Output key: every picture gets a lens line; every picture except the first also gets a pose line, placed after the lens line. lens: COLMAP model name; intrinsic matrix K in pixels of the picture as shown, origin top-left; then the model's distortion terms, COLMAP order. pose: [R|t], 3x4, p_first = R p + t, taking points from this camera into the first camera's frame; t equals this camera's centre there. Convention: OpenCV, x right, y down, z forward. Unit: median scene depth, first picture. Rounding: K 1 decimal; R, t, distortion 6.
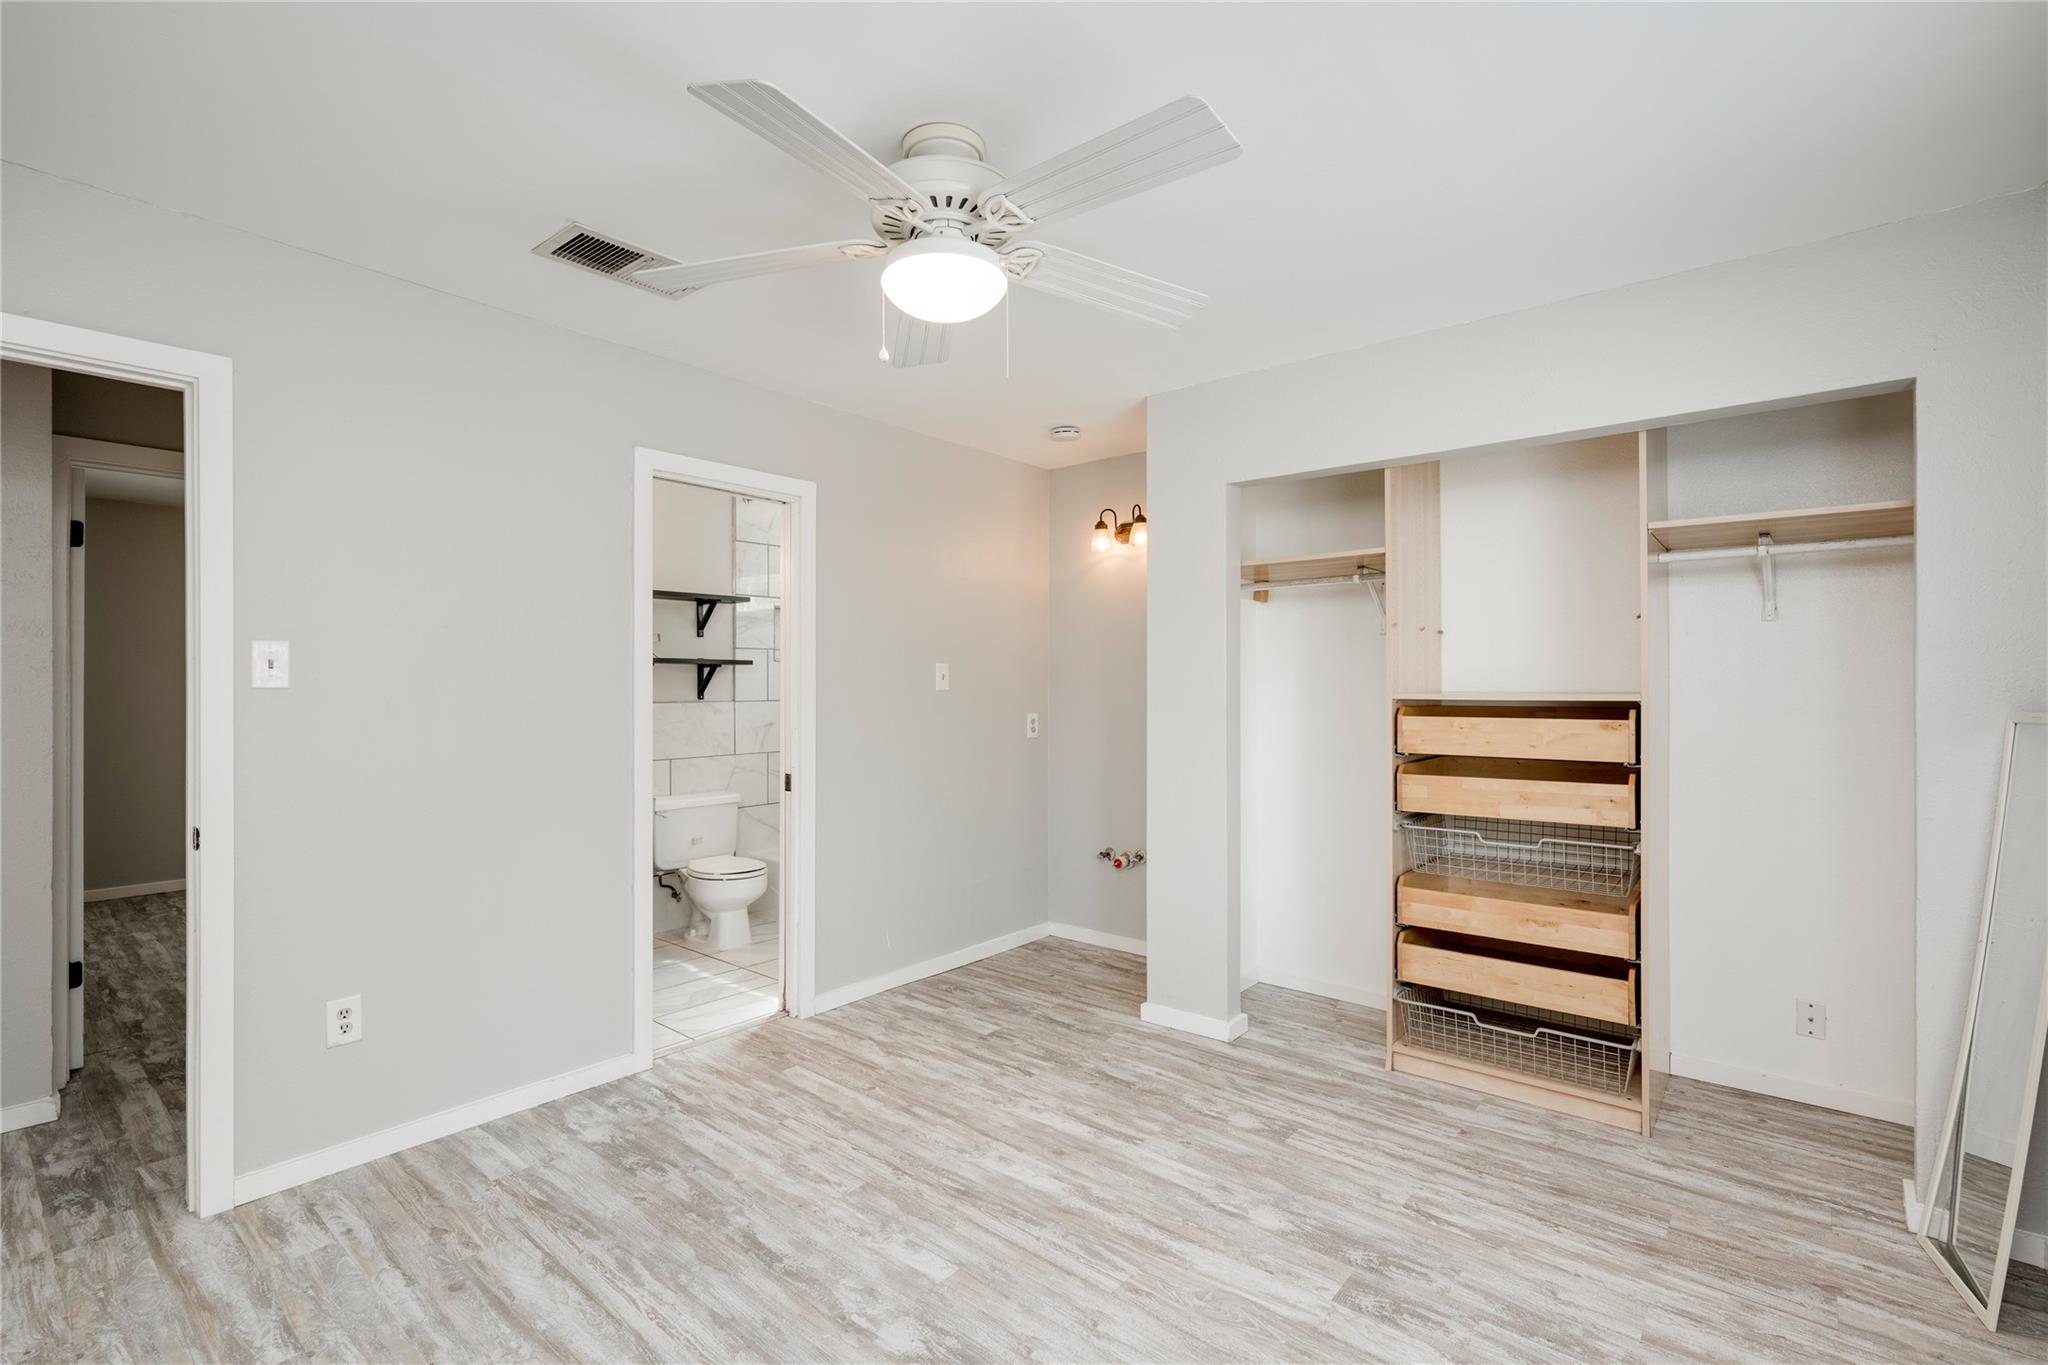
lens RADIAL K [[938.9, 0, 994.2], [0, 938.9, 689.1], [0, 0, 1]] dist [-0.003505, 0.001744]
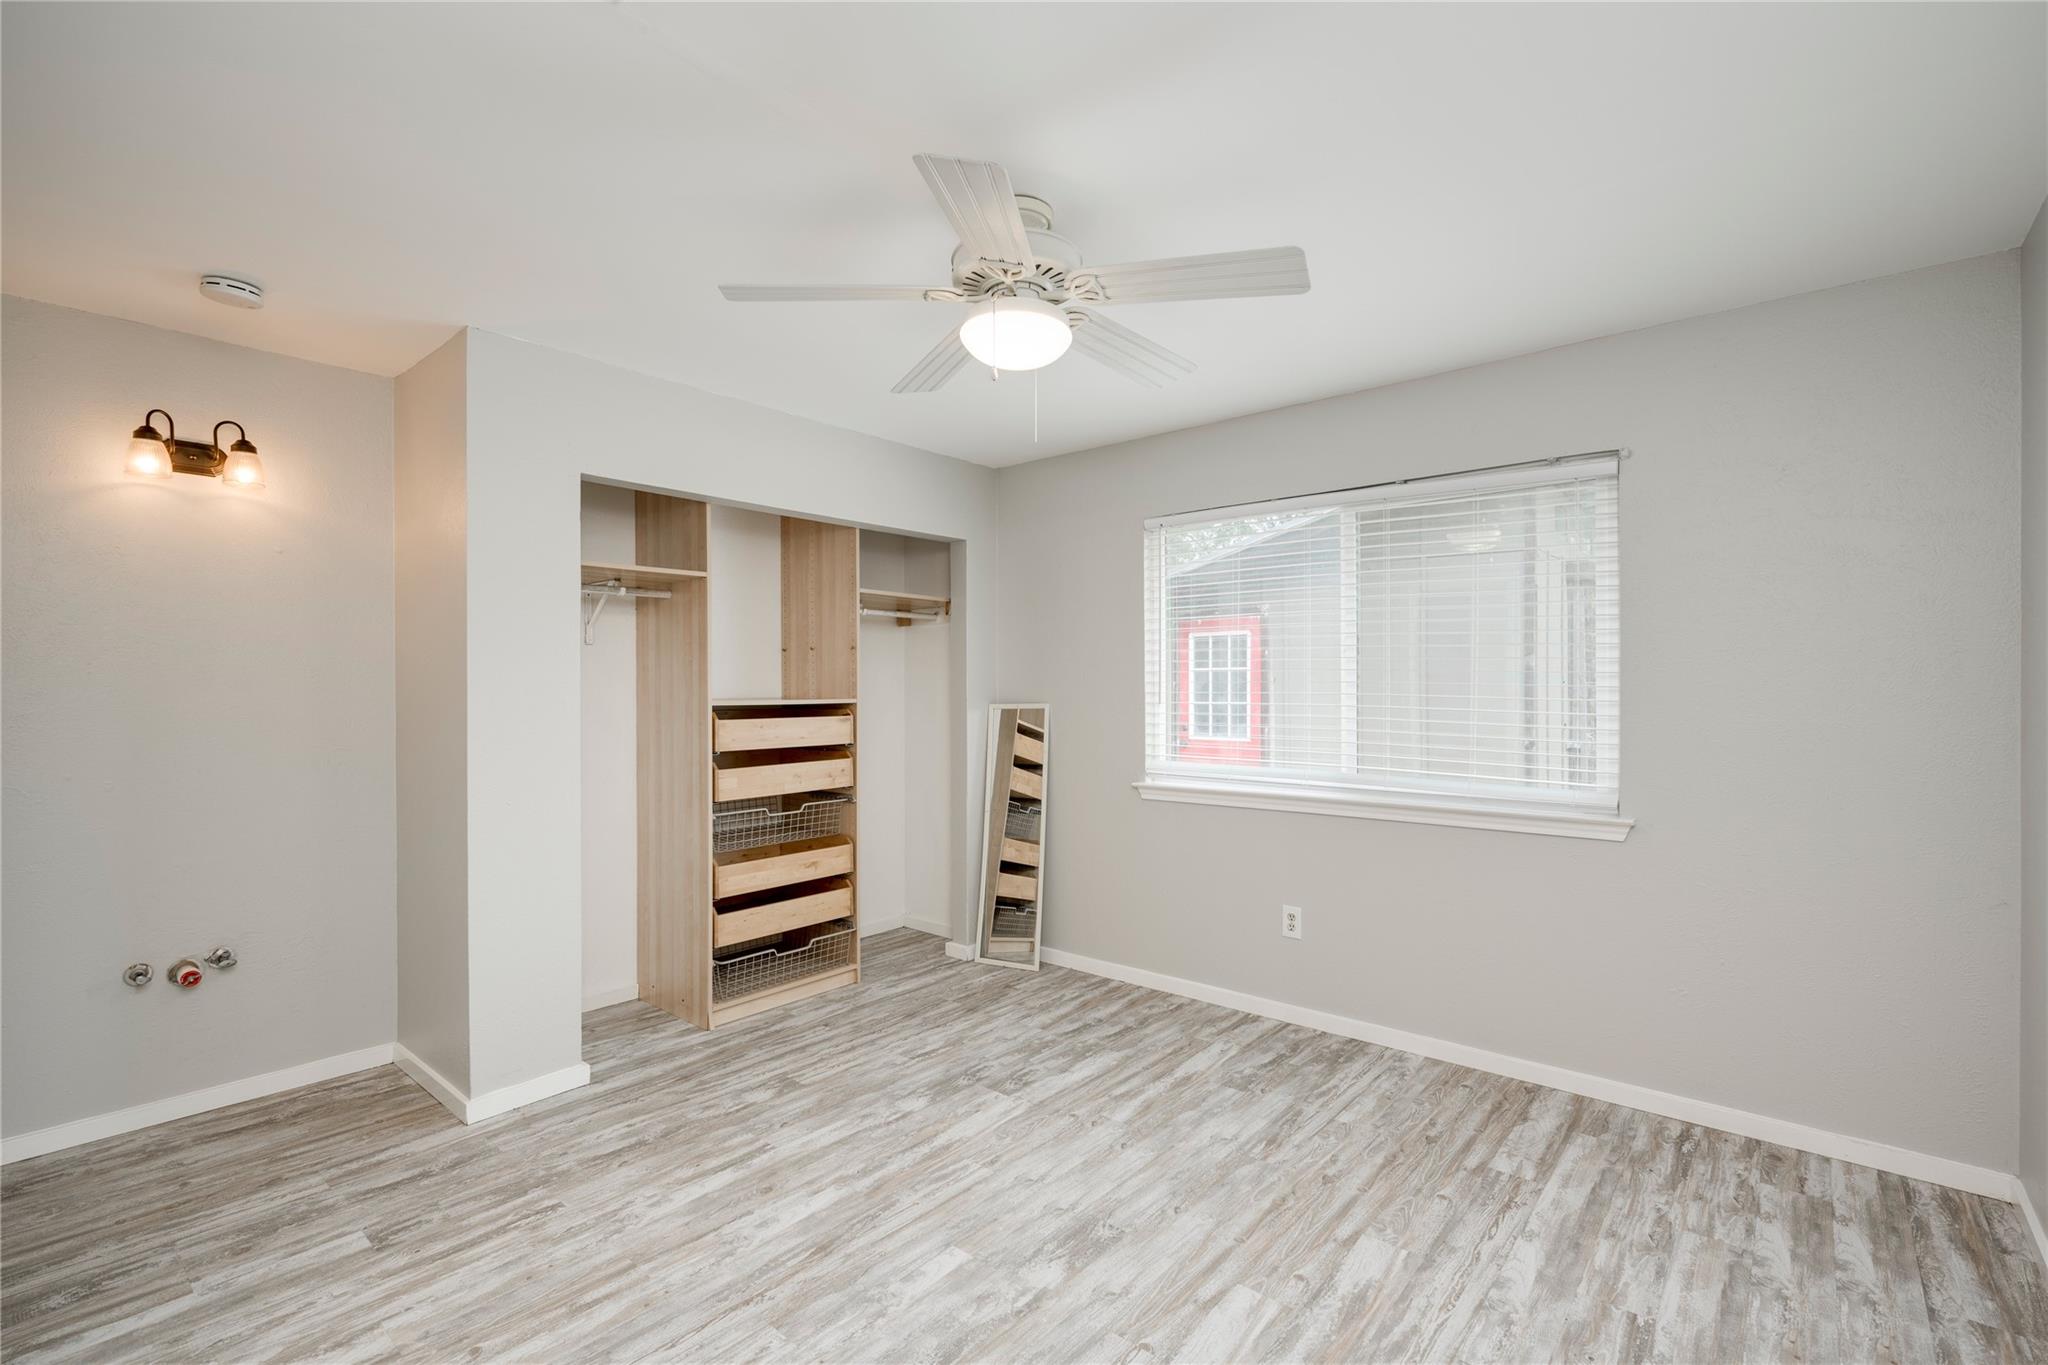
lens RADIAL K [[938.9, 0, 1056.6], [0, 938.9, 698.8], [0, 0, 1]] dist [-0.003505, 0.001744]
pose [[-0.048940, -0.006429, 0.998781, -0.804524], [0.009309, 0.999933, 0.006893, -0.001483], [-0.998758, 0.009635, -0.048877, 0.686517]]
